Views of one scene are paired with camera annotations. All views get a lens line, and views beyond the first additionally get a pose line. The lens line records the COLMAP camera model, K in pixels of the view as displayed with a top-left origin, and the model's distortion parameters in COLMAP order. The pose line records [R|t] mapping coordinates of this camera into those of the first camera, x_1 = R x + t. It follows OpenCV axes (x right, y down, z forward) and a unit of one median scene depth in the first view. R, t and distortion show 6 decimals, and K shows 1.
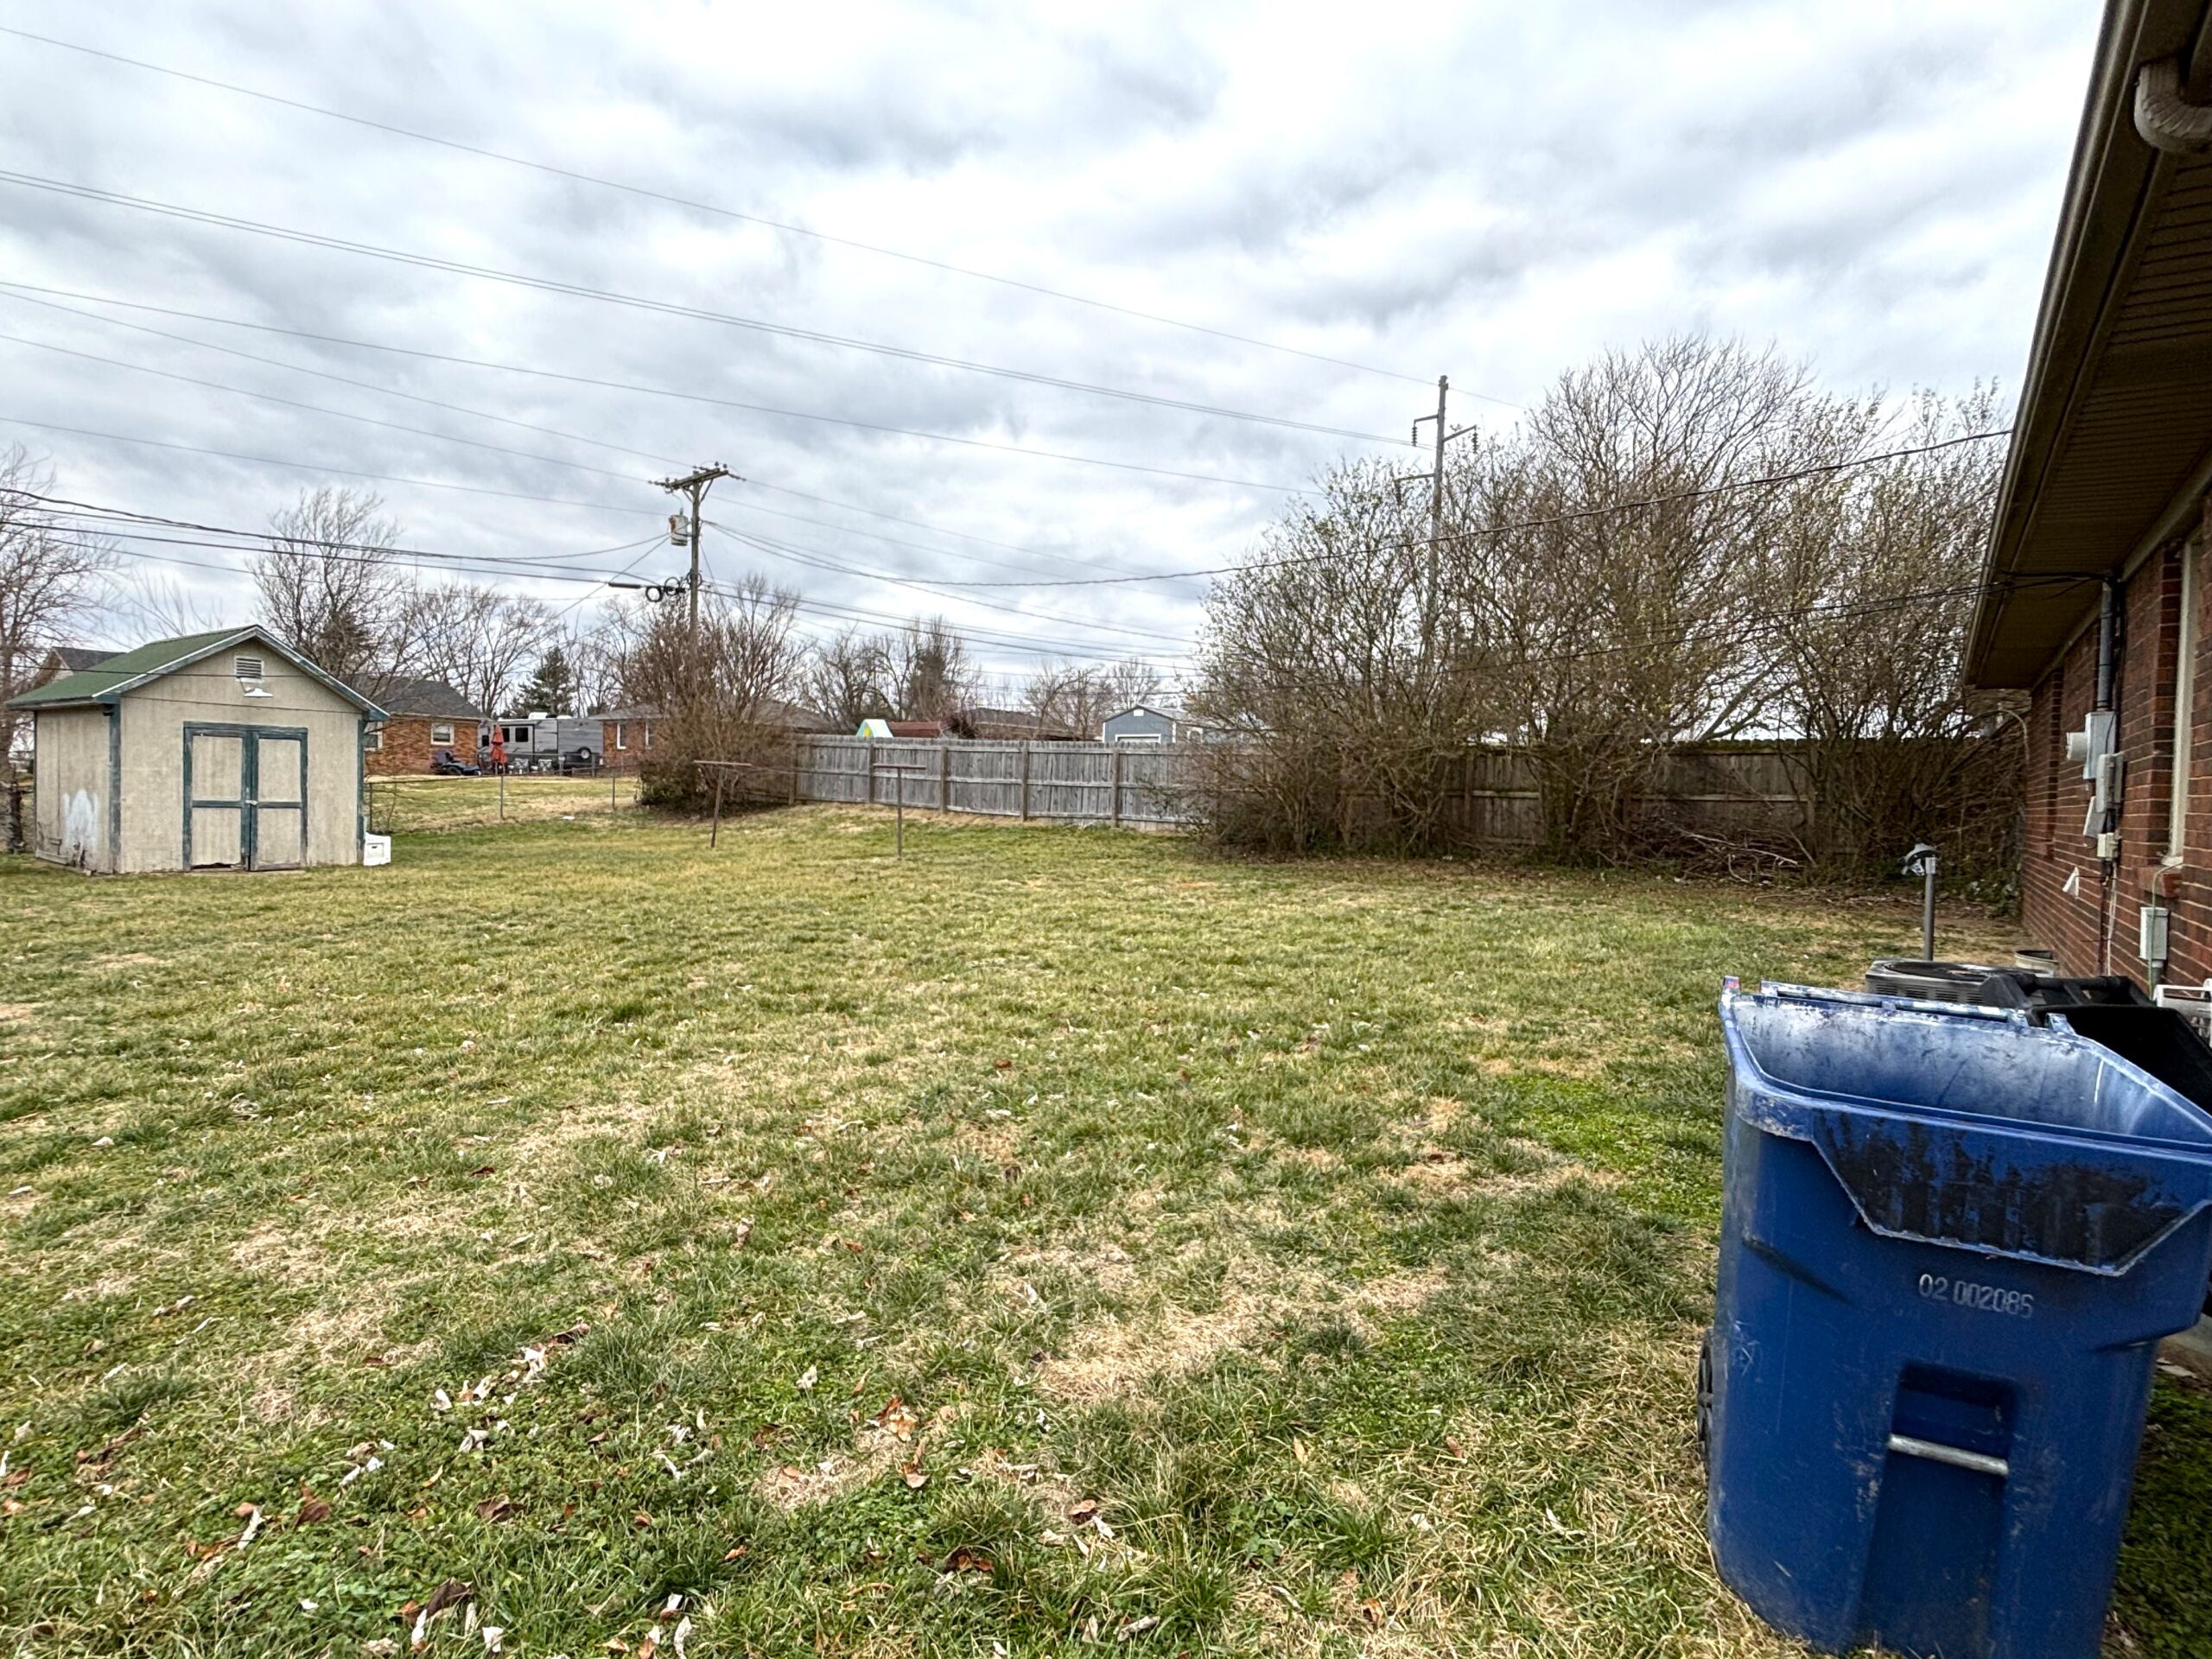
lens RADIAL K [[1183.4, 0, 1106.0], [0, 1183.4, 829.5], [0, 0, 1]] dist [-0.000767, -0.000111]
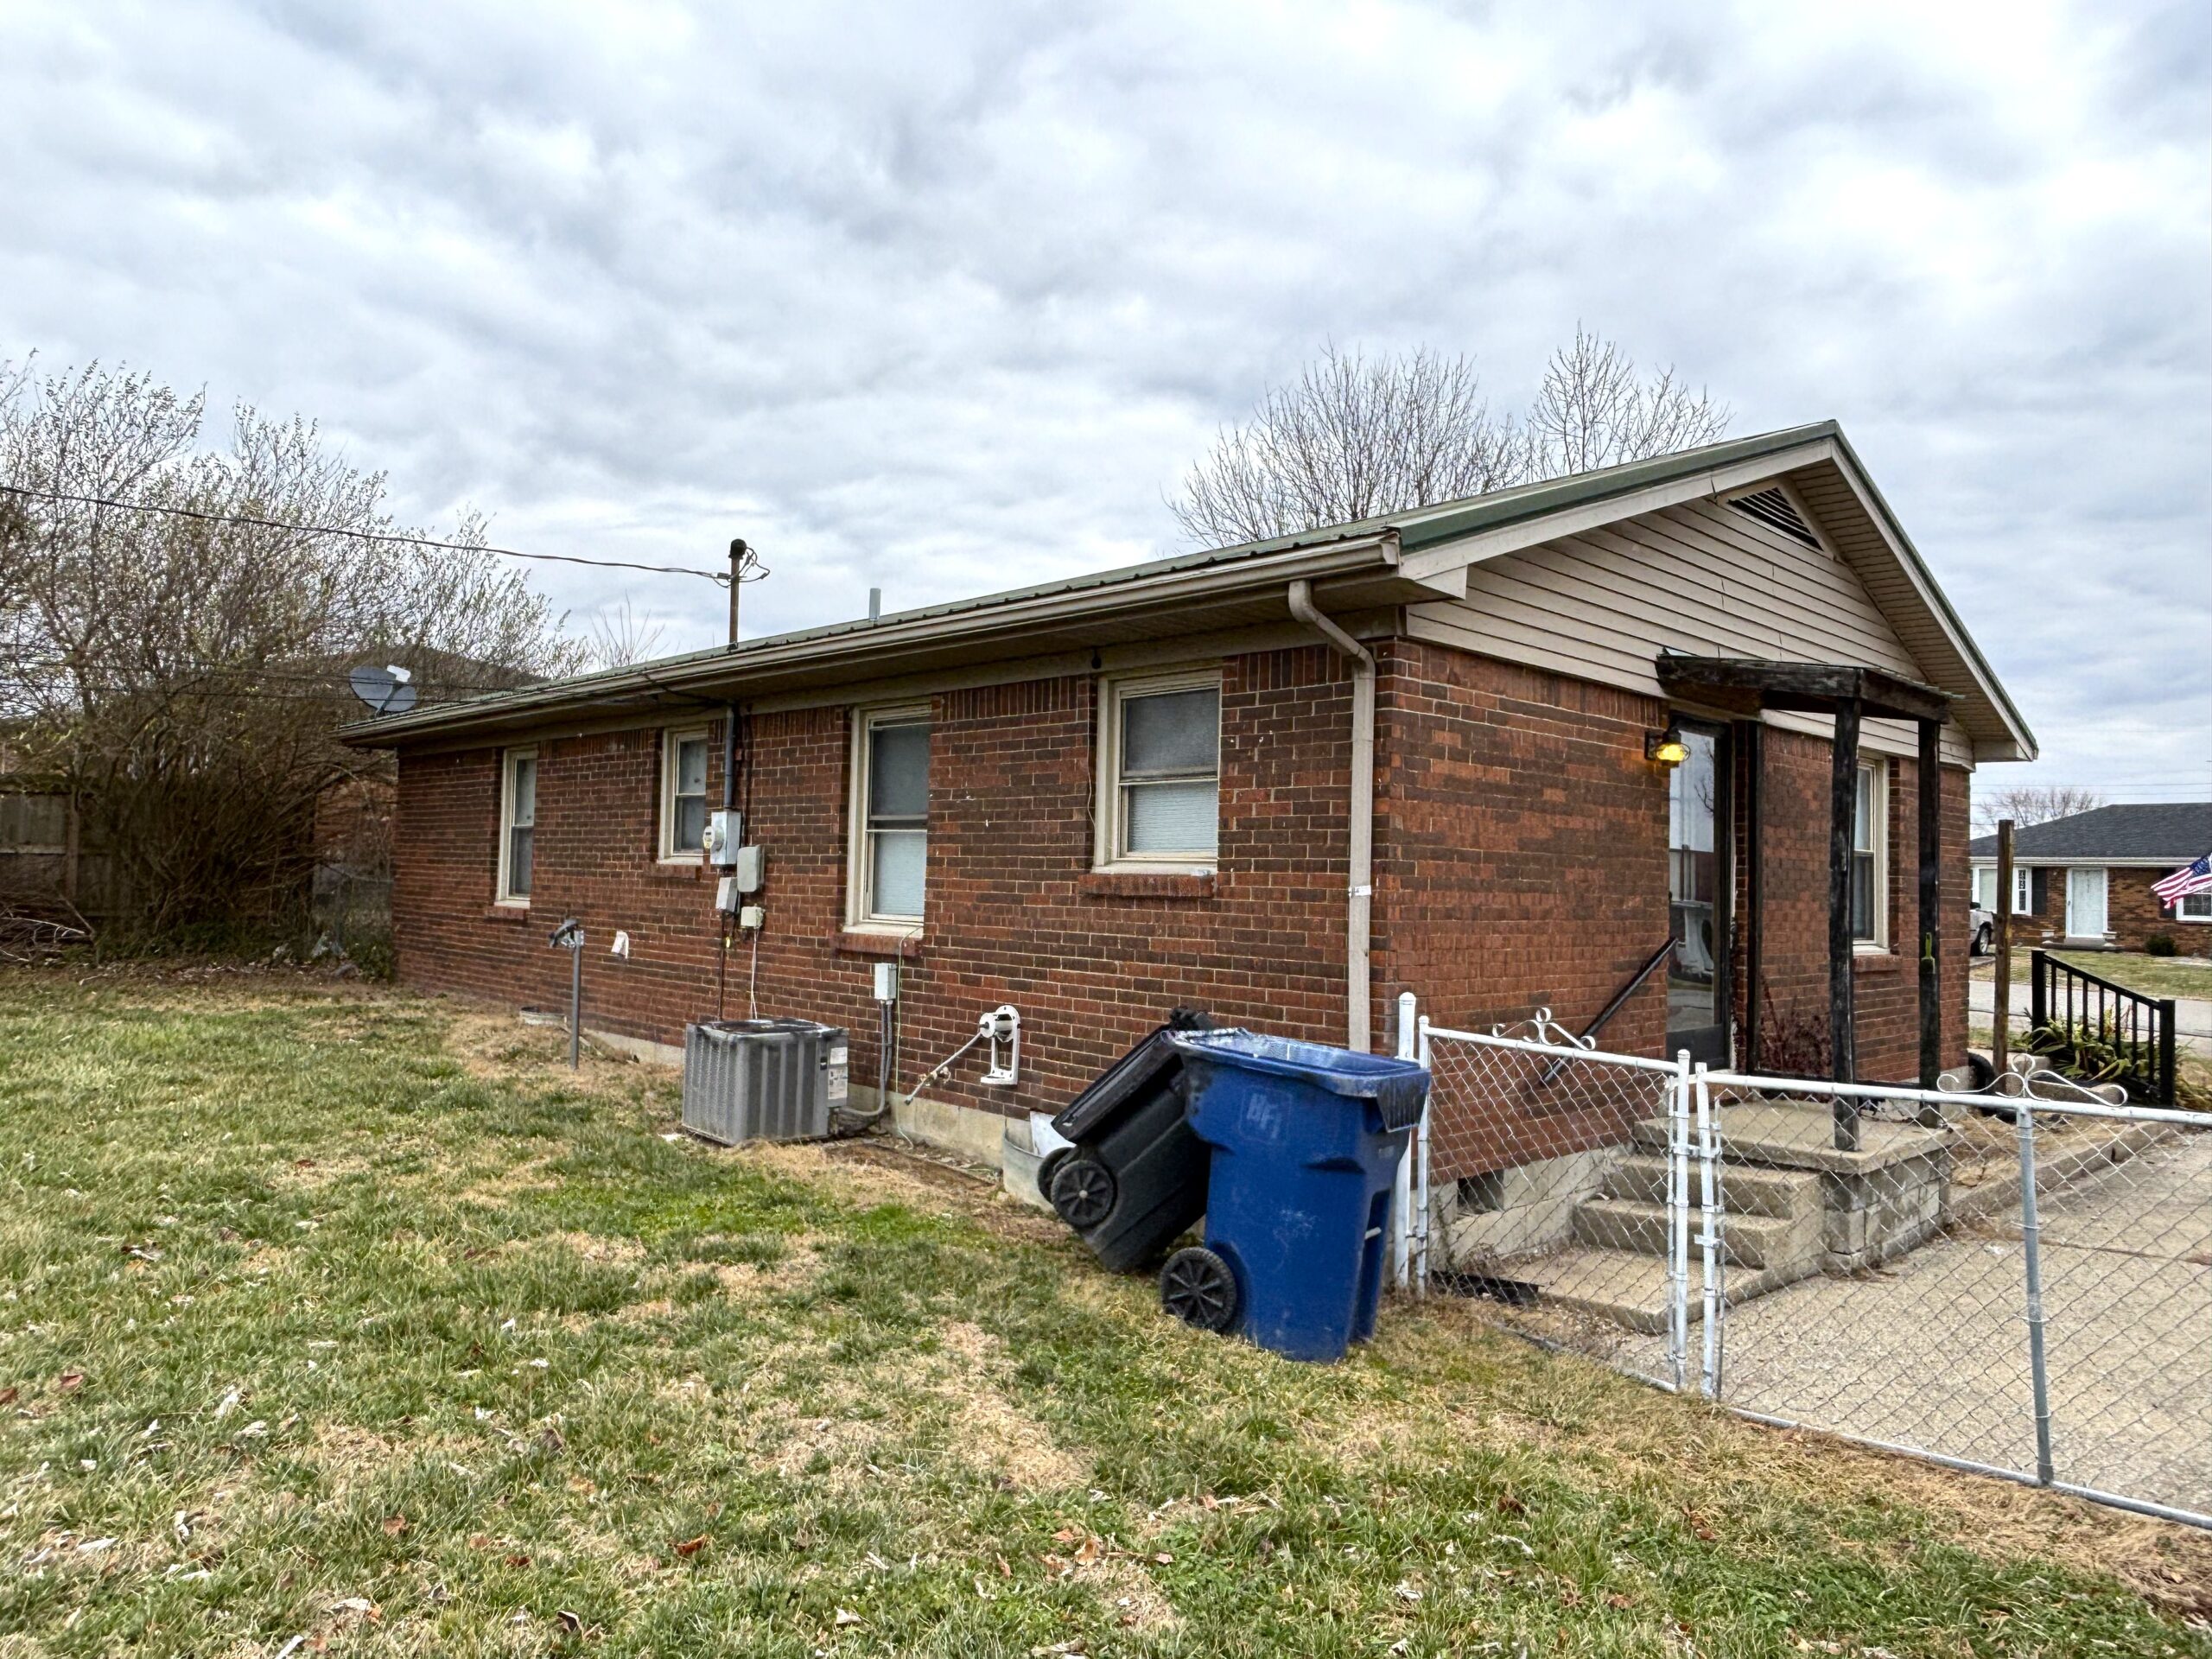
lens RADIAL K [[1392.4, 0, 1106.0], [0, 1392.4, 829.5], [0, 0, 1]] dist [0.003635, 0.000194]
pose [[0.186759, 0.009135, 0.982363, -0.939303], [0.011893, 0.999862, -0.011559, -0.094858], [-0.982334, 0.013842, 0.186624, 0.485454]]
